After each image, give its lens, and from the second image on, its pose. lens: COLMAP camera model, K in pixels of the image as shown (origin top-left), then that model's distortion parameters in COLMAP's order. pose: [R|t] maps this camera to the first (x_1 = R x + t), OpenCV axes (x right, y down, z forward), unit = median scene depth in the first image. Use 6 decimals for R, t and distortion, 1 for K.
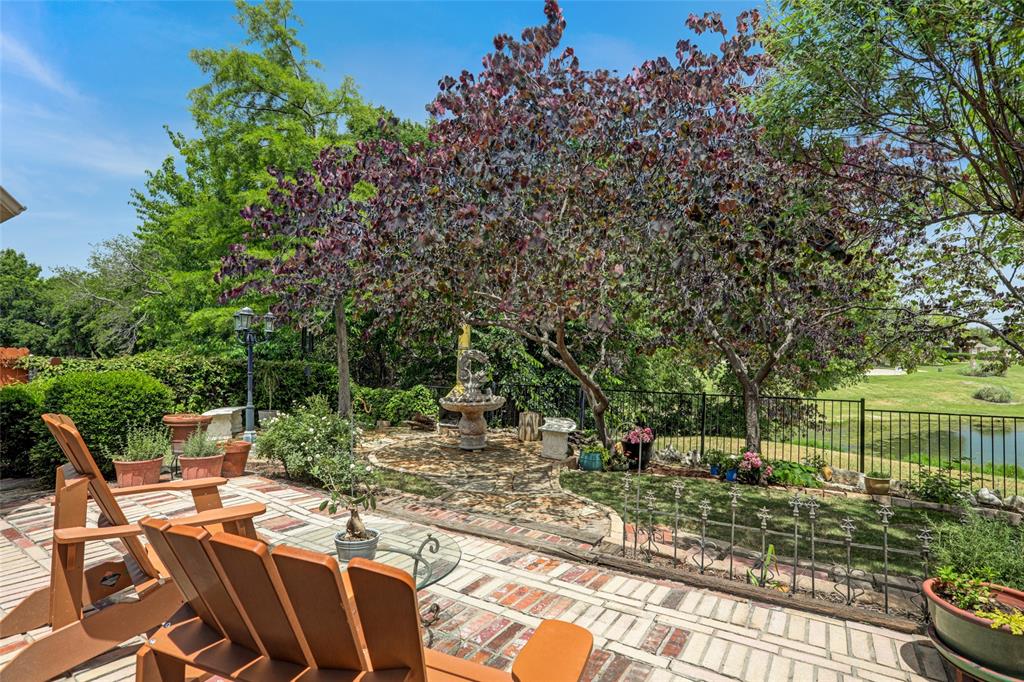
lens RADIAL K [[501.4, 0, 512.4], [0, 501.4, 350.8], [0, 0, 1]] dist [-0.003662, -0.000034]
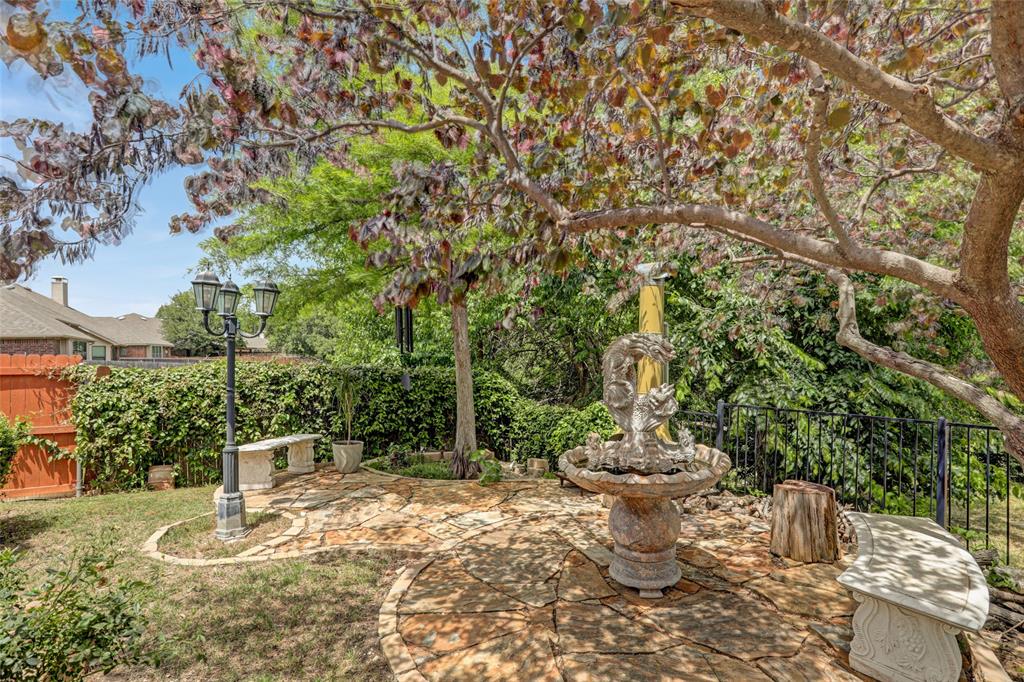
lens RADIAL K [[501.4, 0, 512.4], [0, 501.4, 350.8], [0, 0, 1]] dist [-0.003662, -0.000034]
pose [[0.899929, -0.032780, -0.434803, -0.003570], [0.027637, 0.999453, -0.018149, 0.017099], [0.435161, 0.004316, 0.900342, 0.459313]]
